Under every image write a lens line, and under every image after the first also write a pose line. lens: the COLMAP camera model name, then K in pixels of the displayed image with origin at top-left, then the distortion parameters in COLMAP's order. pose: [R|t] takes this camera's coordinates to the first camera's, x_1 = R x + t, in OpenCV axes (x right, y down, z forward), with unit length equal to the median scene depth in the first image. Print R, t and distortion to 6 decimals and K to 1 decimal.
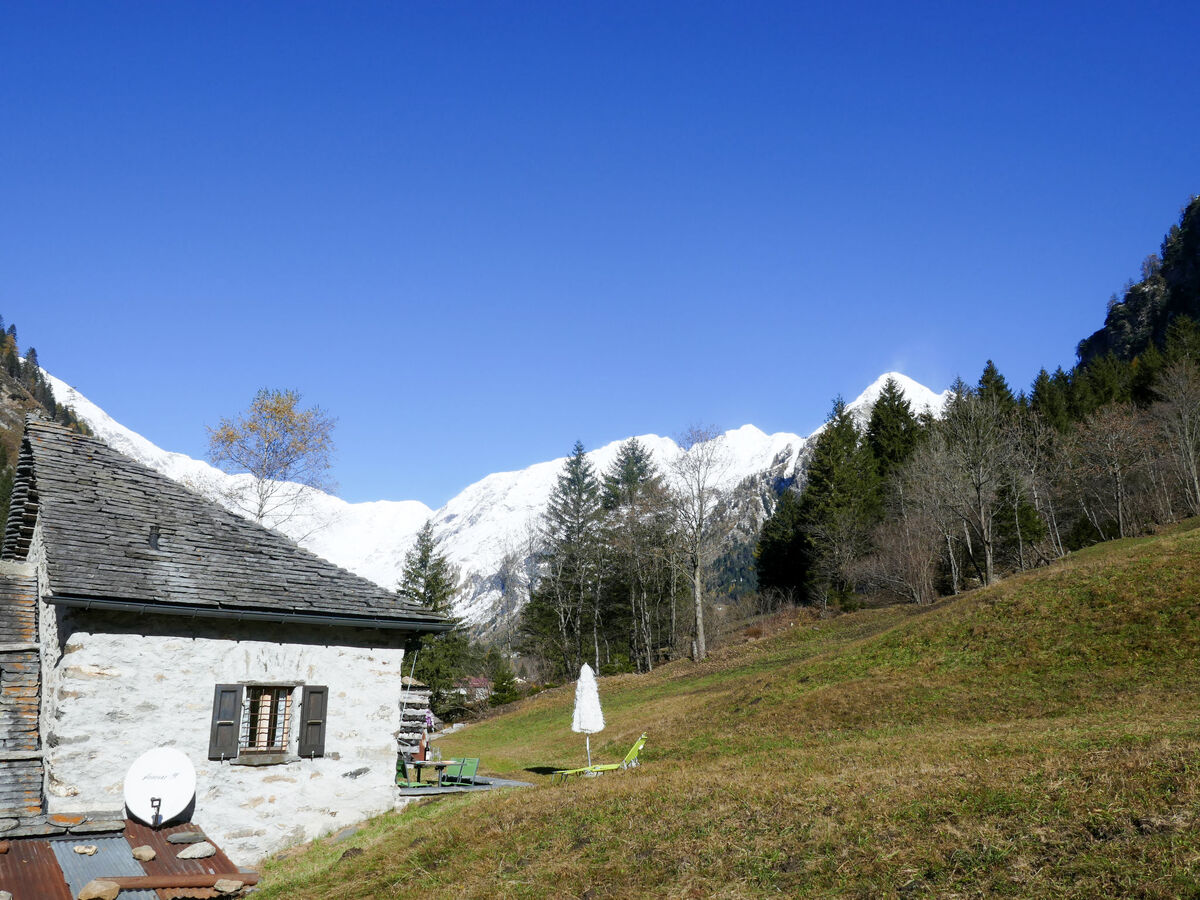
lens RADIAL K [[968.2, 0, 597.8], [0, 968.2, 453.3], [0, 0, 1]] dist [-0.001686, -0.004339]
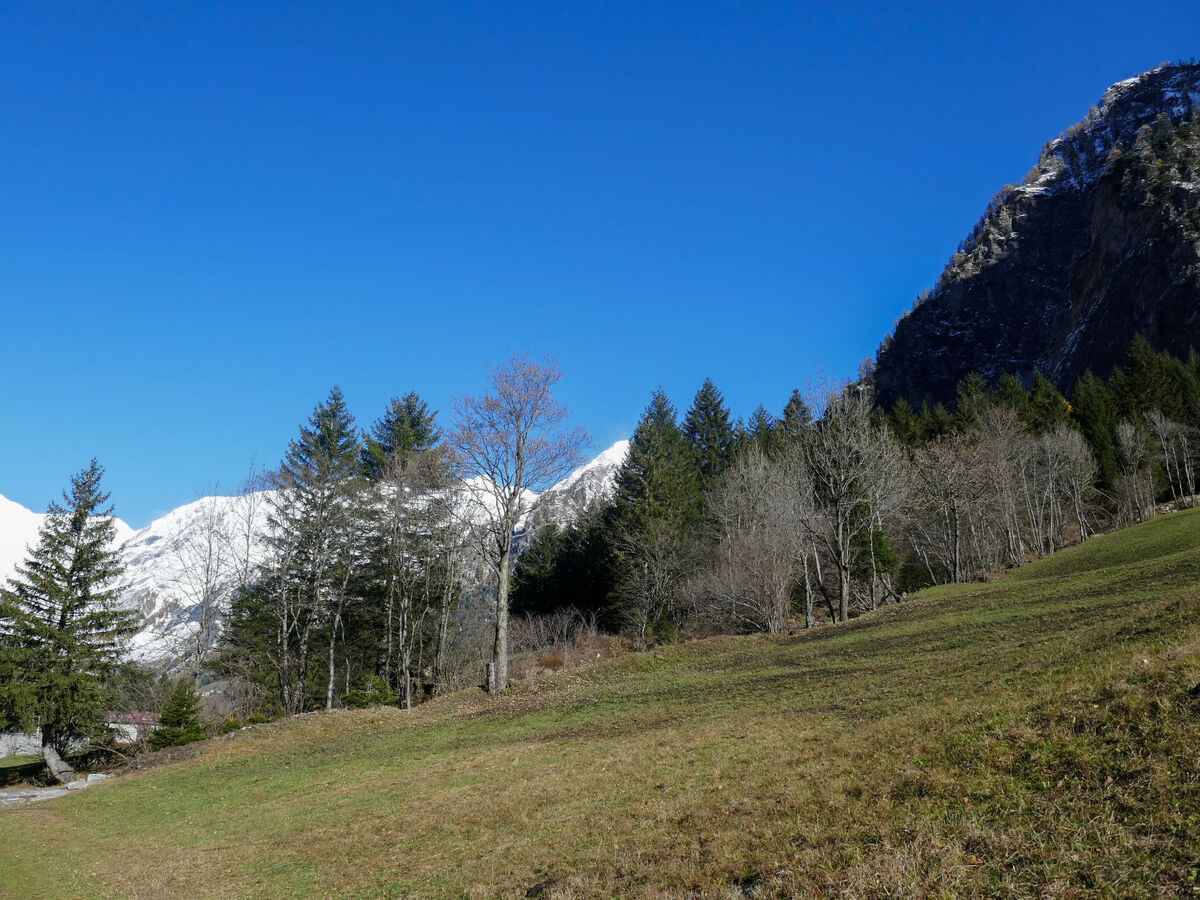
lens RADIAL K [[969.0, 0, 593.9], [0, 969.0, 447.2], [0, 0, 1]] dist [-0.007004, -0.010159]
pose [[0.958197, 0.119790, 0.259823, -0.020078], [-0.104941, 0.991988, -0.070340, 0.070790], [-0.266167, 0.040134, 0.963091, 0.272108]]
